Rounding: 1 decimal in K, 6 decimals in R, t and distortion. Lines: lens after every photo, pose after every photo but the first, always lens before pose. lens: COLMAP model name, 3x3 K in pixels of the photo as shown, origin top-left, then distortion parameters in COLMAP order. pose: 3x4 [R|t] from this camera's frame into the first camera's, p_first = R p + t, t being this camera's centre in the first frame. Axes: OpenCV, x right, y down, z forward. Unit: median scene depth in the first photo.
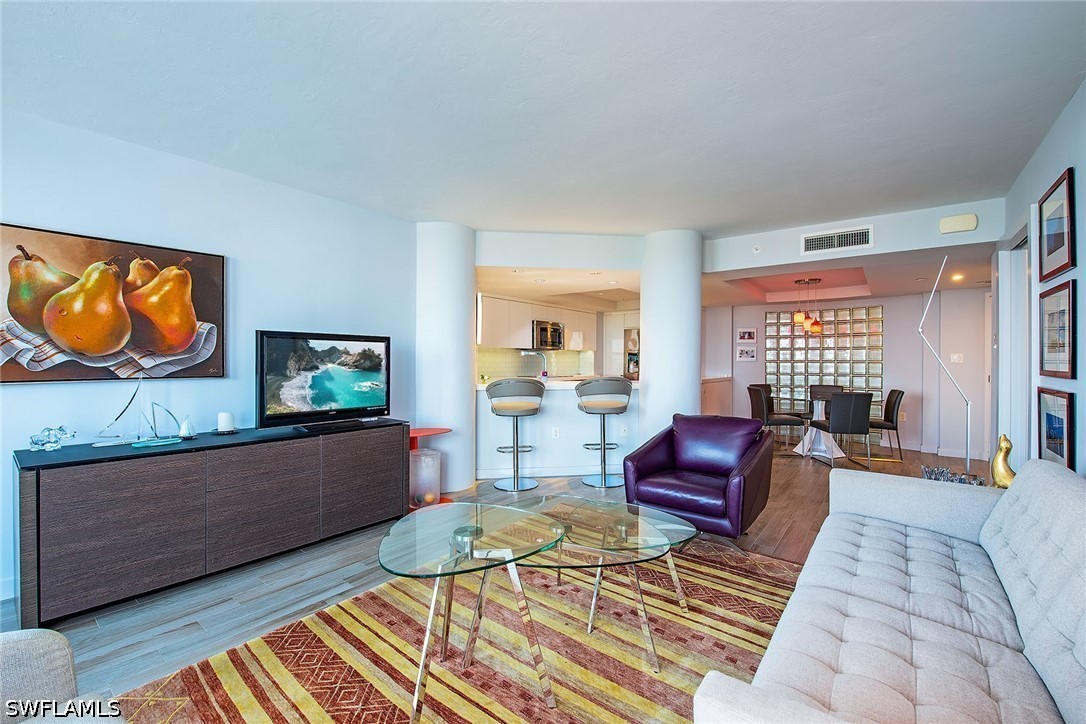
lens RADIAL K [[444.2, 0, 551.5], [0, 444.2, 366.4], [0, 0, 1]] dist [-0.013285, -0.000230]
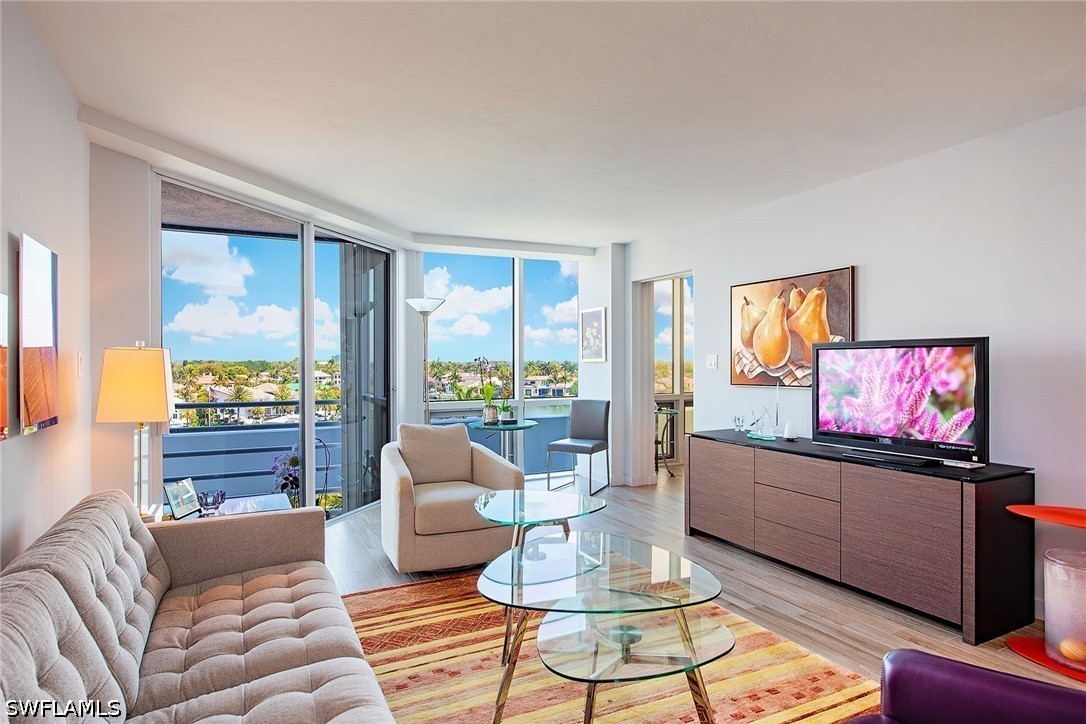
lens RADIAL K [[597.2, 0, 542.8], [0, 597.2, 362.3], [0, 0, 1]] dist [-0.002891, -0.000362]
pose [[-0.419345, -0.000405, -0.907827, 0.885988], [-0.009064, 0.999952, 0.003741, -0.040500], [0.907782, 0.009797, -0.419329, 1.090256]]
